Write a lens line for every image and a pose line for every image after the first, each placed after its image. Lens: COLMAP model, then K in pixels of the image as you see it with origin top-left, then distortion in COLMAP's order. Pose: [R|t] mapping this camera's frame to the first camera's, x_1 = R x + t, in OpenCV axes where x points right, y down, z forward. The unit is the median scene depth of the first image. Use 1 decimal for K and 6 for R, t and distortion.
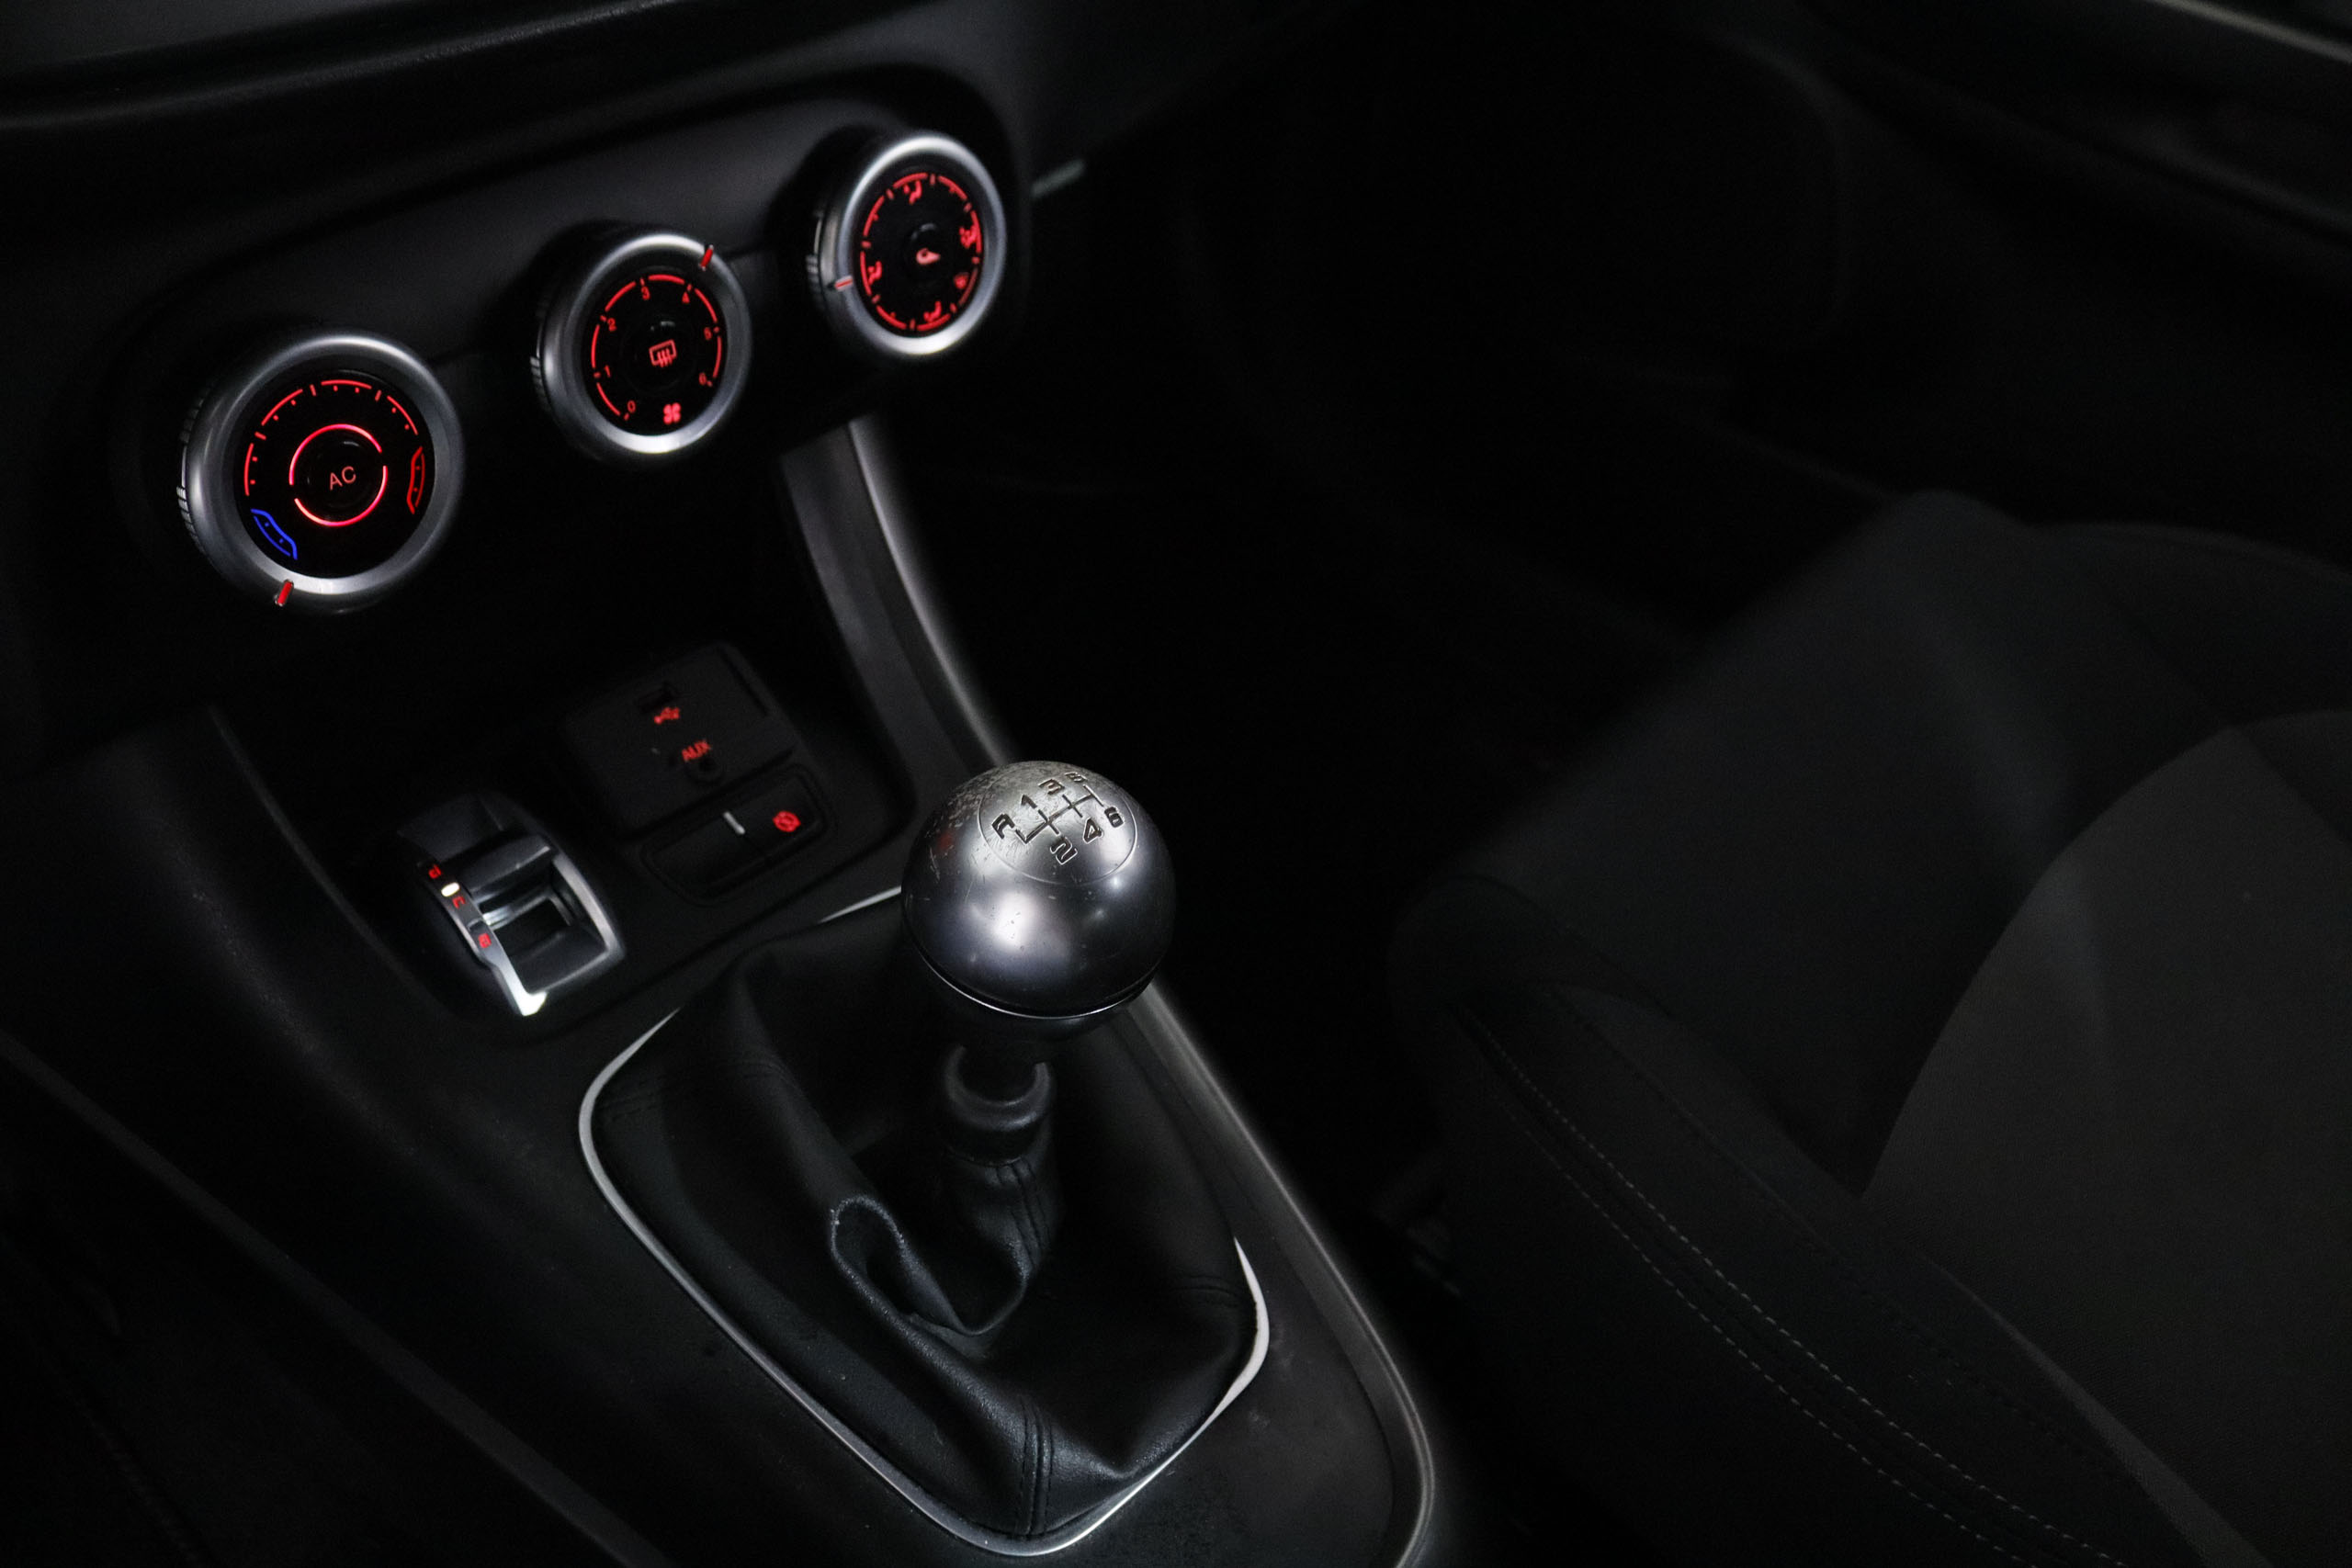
lens RADIAL K [[1926.9, 0, 1204.2], [0, 1926.9, 745.9], [0, 0, 1]] dist [-0.163144, 0.122383]
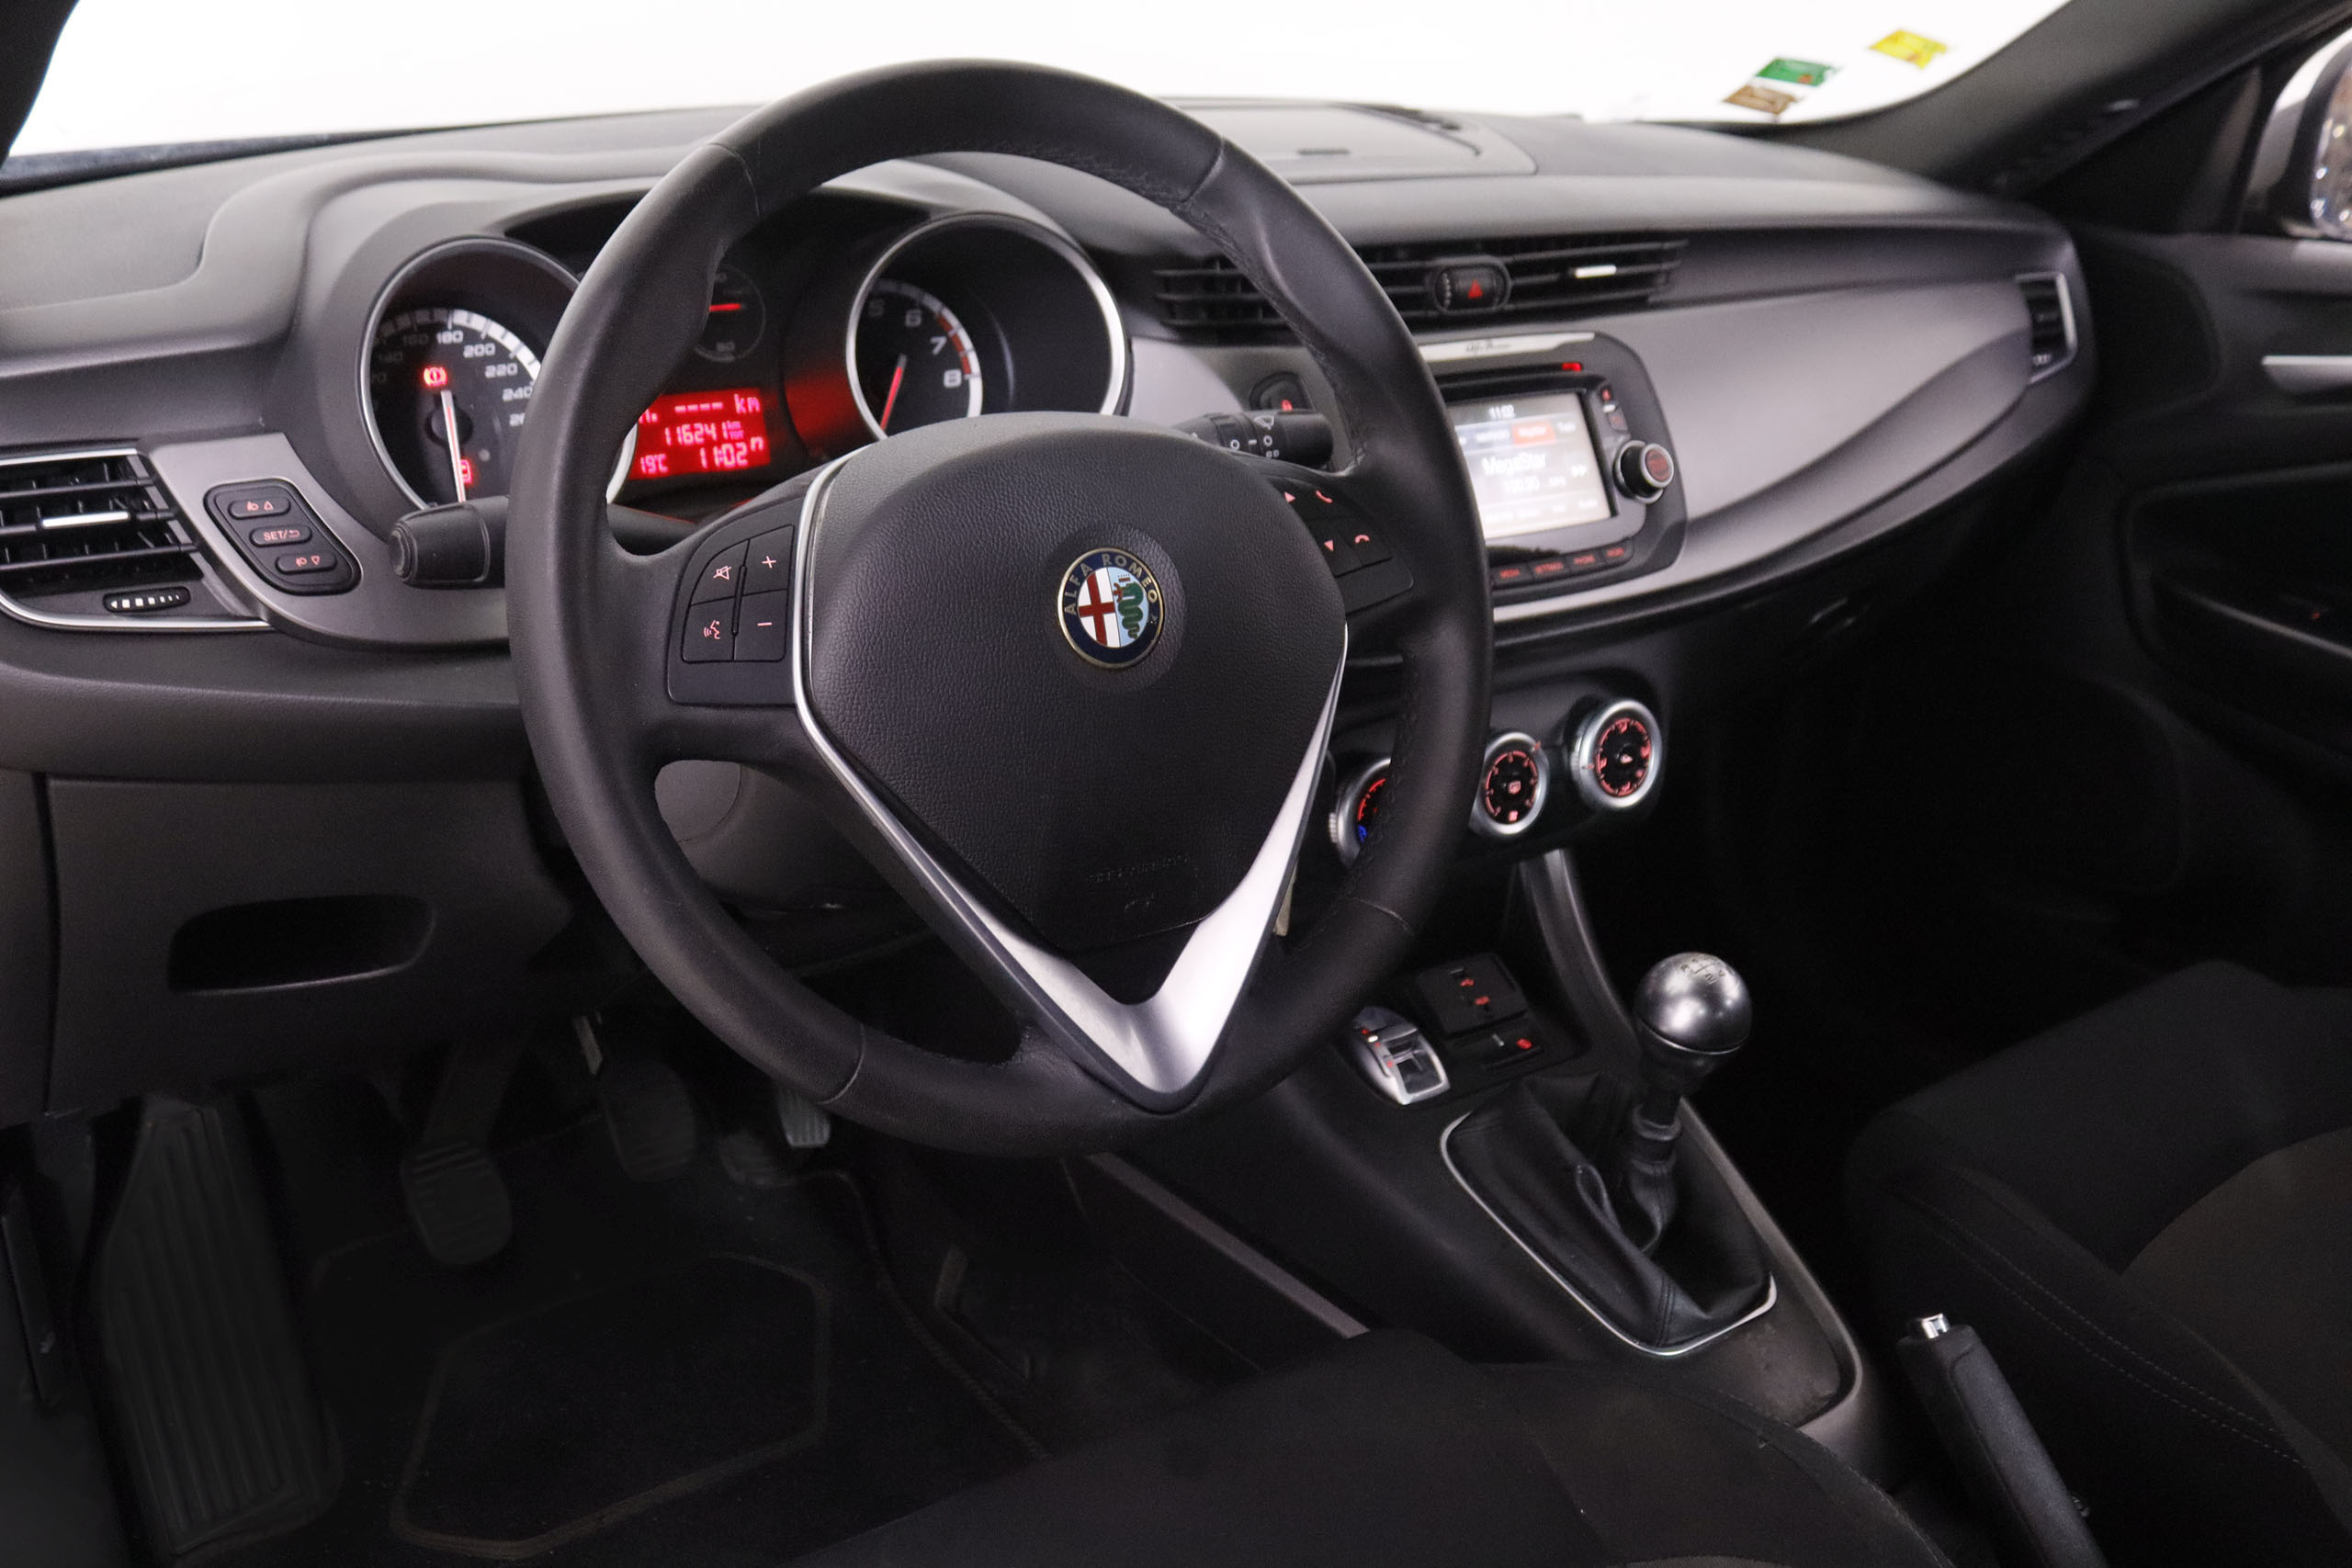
lens RADIAL K [[2180.8, 0, 1226.3], [0, 2180.8, 770.6], [0, 0, 1]] dist [-0.066150, 0.000000]
pose [[0.979711, 0.051701, -0.193633, -0.122317], [-0.109045, 0.948138, -0.298571, 0.545415], [0.168155, 0.313628, 0.934538, -1.371202]]
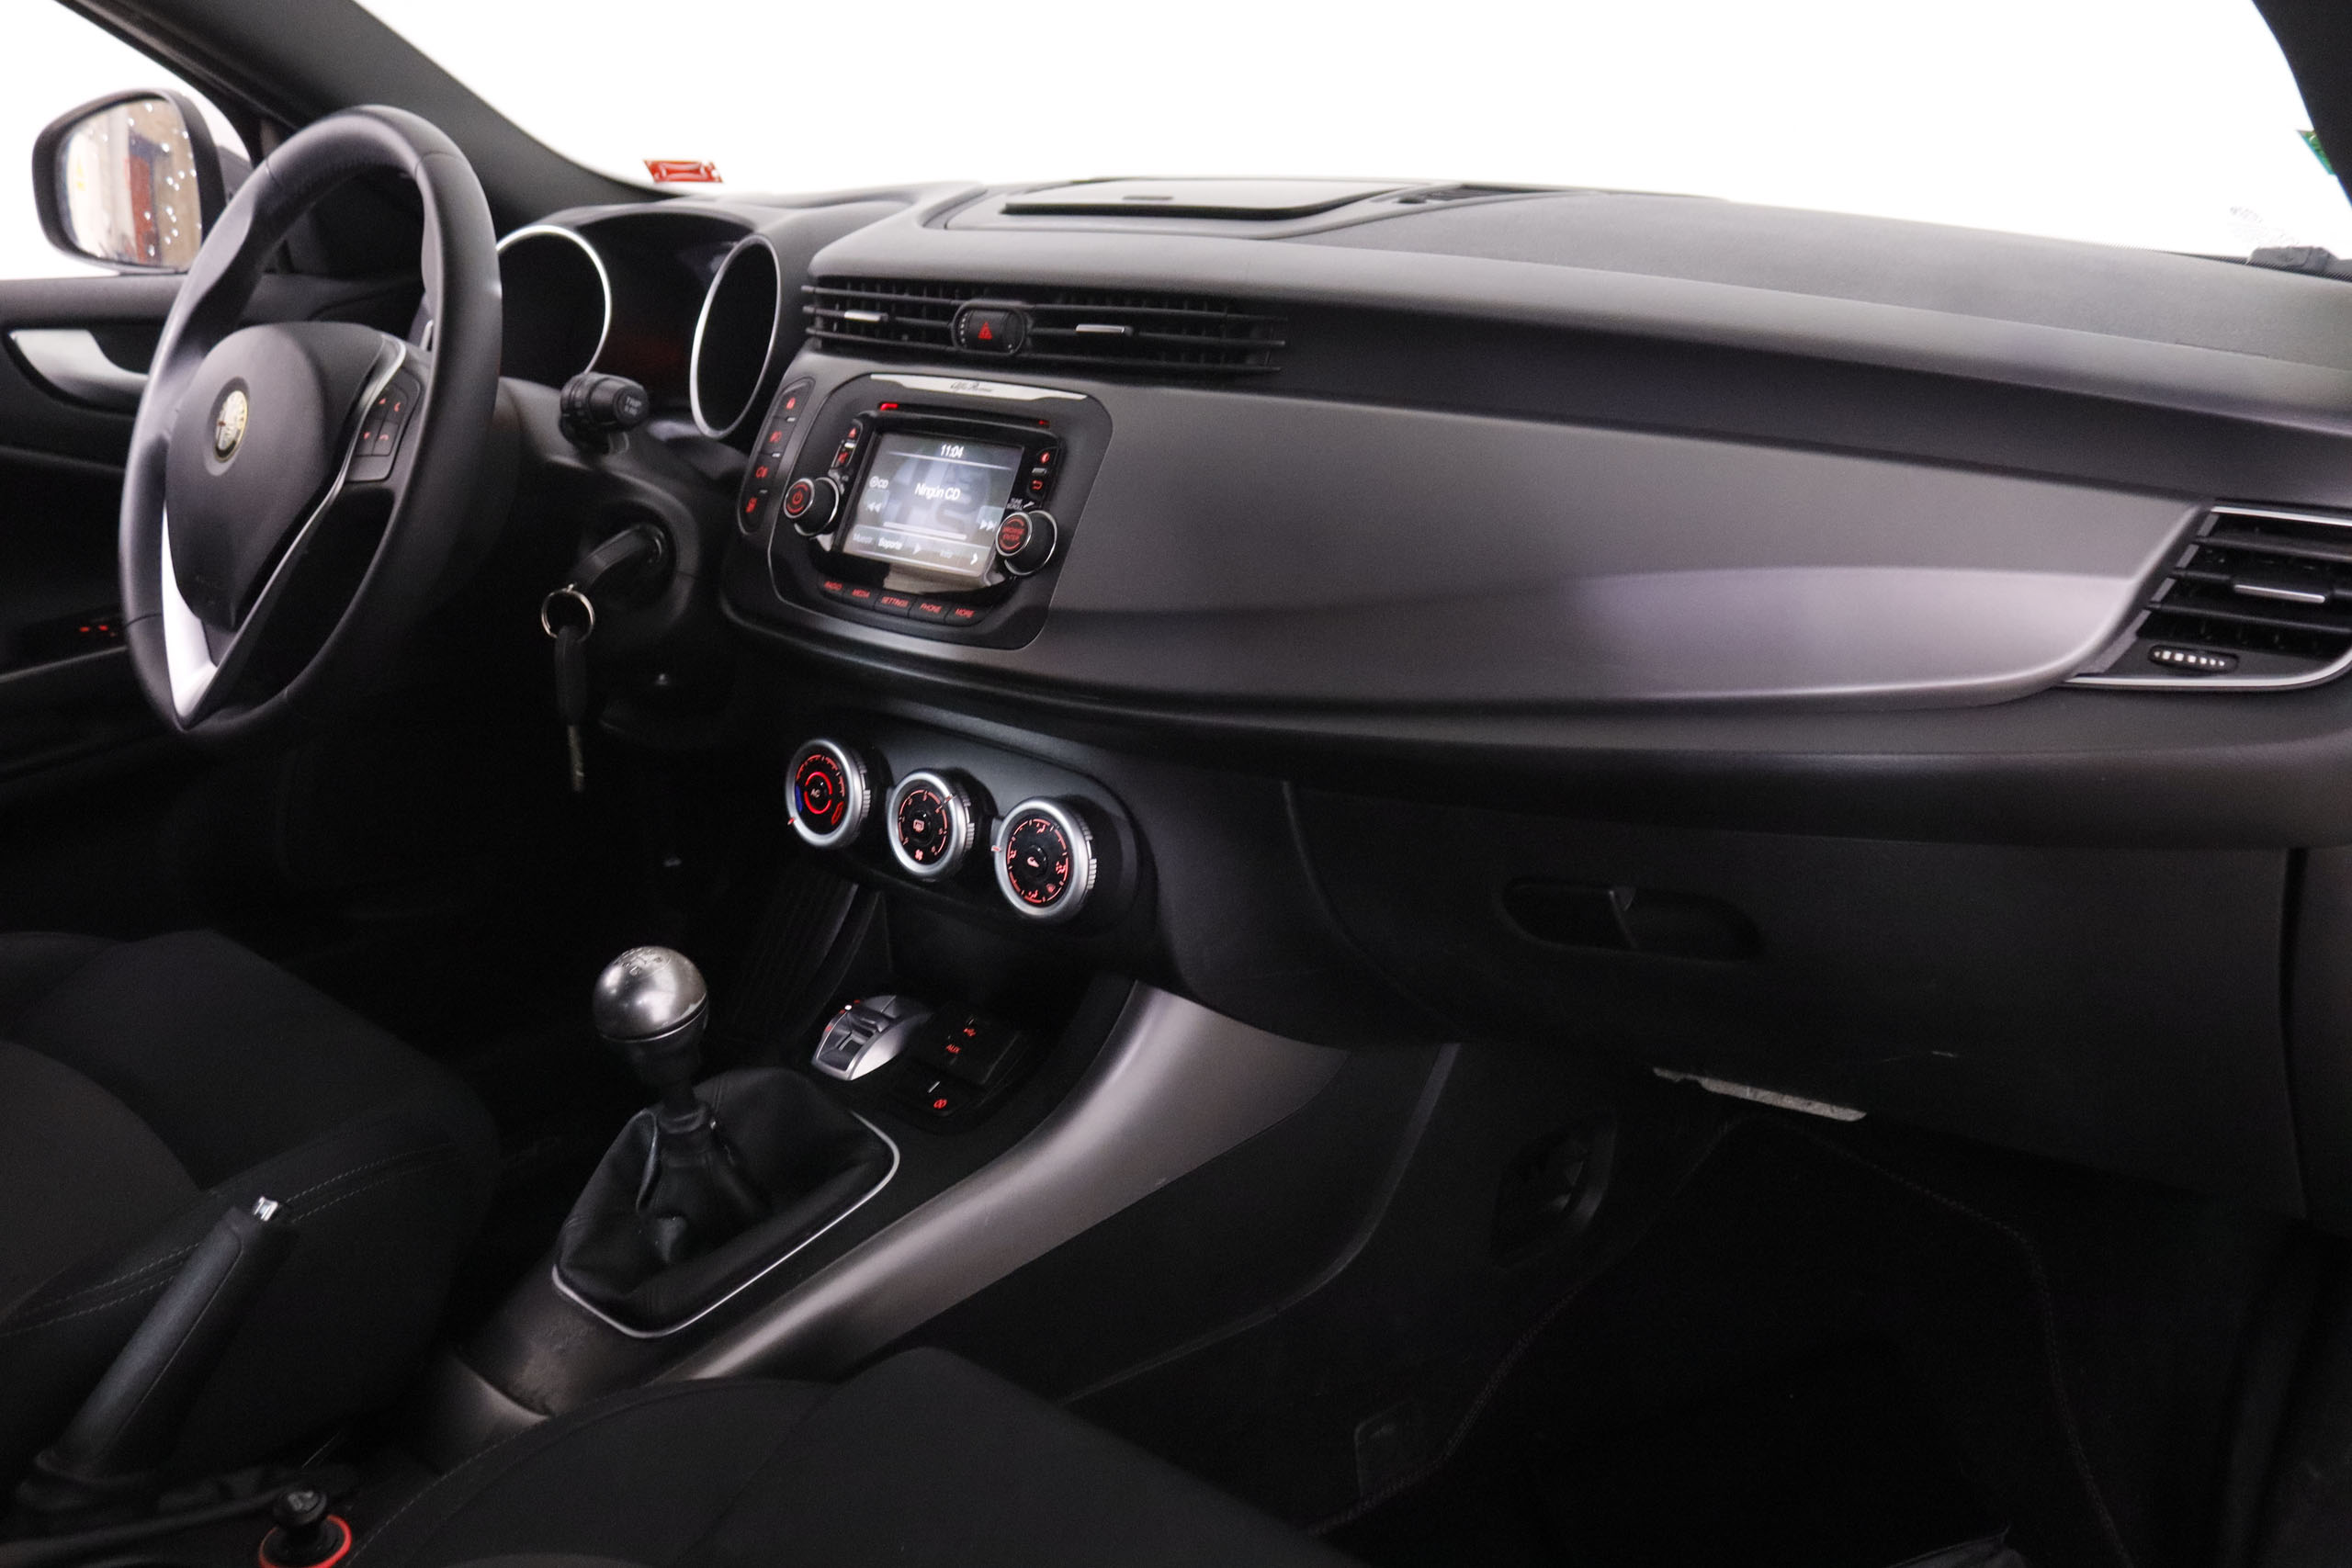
lens RADIAL K [[2156.8, 0, 1175.2], [0, 2156.8, 763.0], [0, 0, 1]] dist [-0.012923, 0.029189]
pose [[-0.028283, 0.228347, -0.973169, 2.040848], [-0.606502, 0.769958, 0.198292, -0.904583], [0.794579, 0.595837, 0.116716, 0.872127]]
